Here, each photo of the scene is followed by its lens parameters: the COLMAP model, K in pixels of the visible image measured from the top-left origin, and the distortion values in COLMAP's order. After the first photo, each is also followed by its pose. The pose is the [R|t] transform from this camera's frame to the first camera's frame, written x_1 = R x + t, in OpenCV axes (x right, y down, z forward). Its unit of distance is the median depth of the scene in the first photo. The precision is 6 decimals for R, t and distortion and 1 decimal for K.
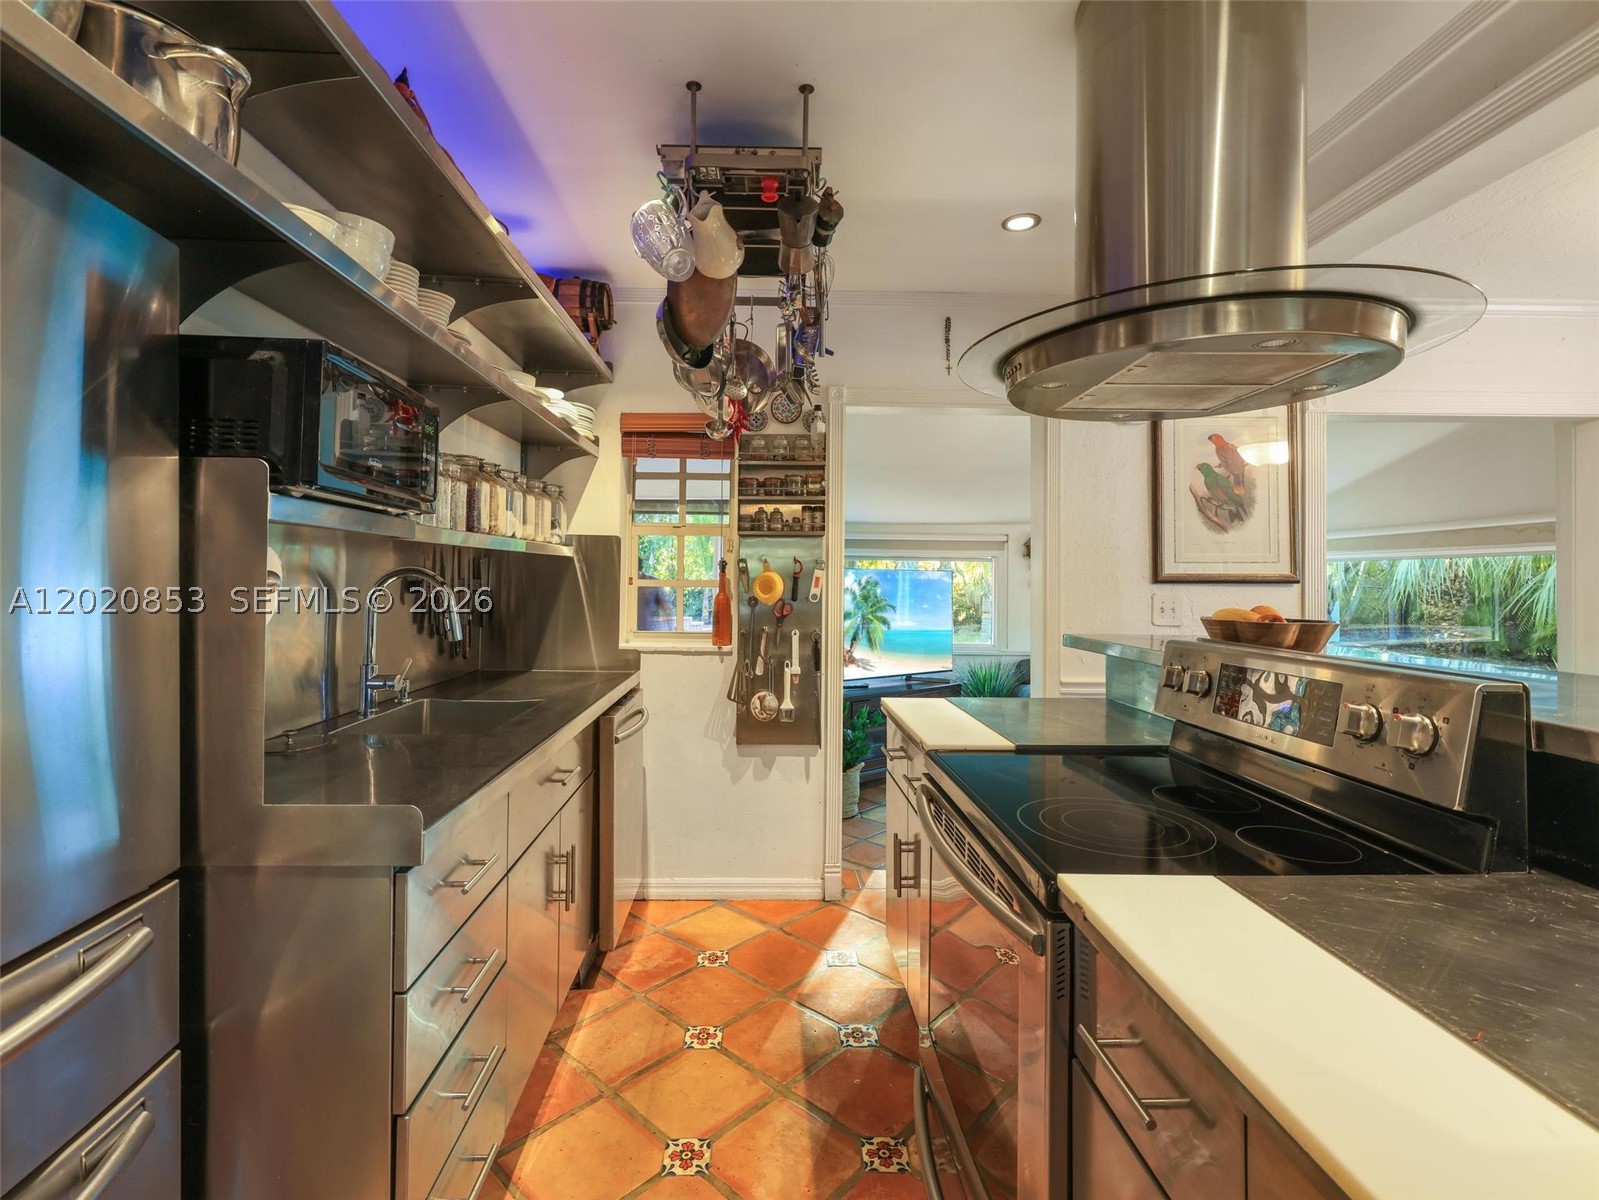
lens RADIAL K [[717.8, 0, 806.9], [0, 717.8, 602.2], [0, 0, 1]] dist [0.001206, -0.000081]
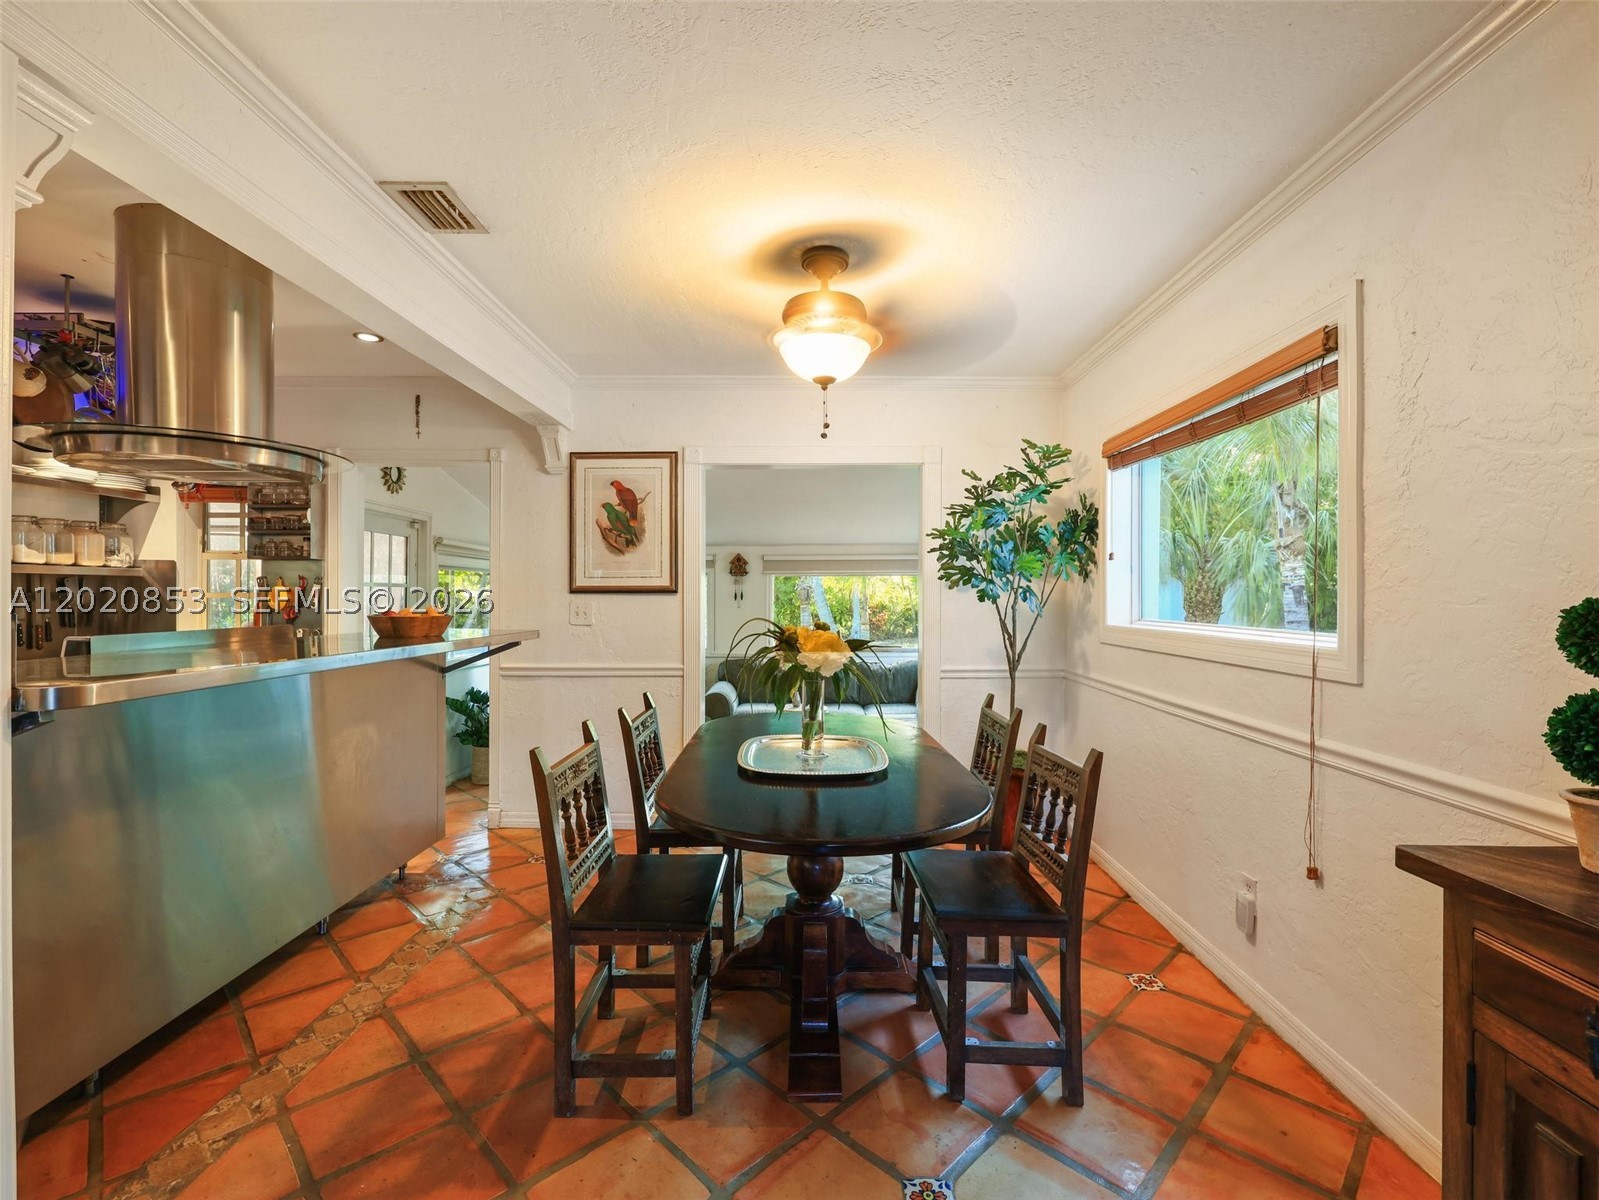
lens RADIAL K [[717.8, 0, 806.9], [0, 717.8, 602.2], [0, 0, 1]] dist [0.001206, -0.000081]
pose [[0.998572, -0.000886, -0.053424, 0.991211], [0.001014, 0.999997, 0.002375, -0.012904], [0.053422, -0.002426, 0.998569, -0.299383]]
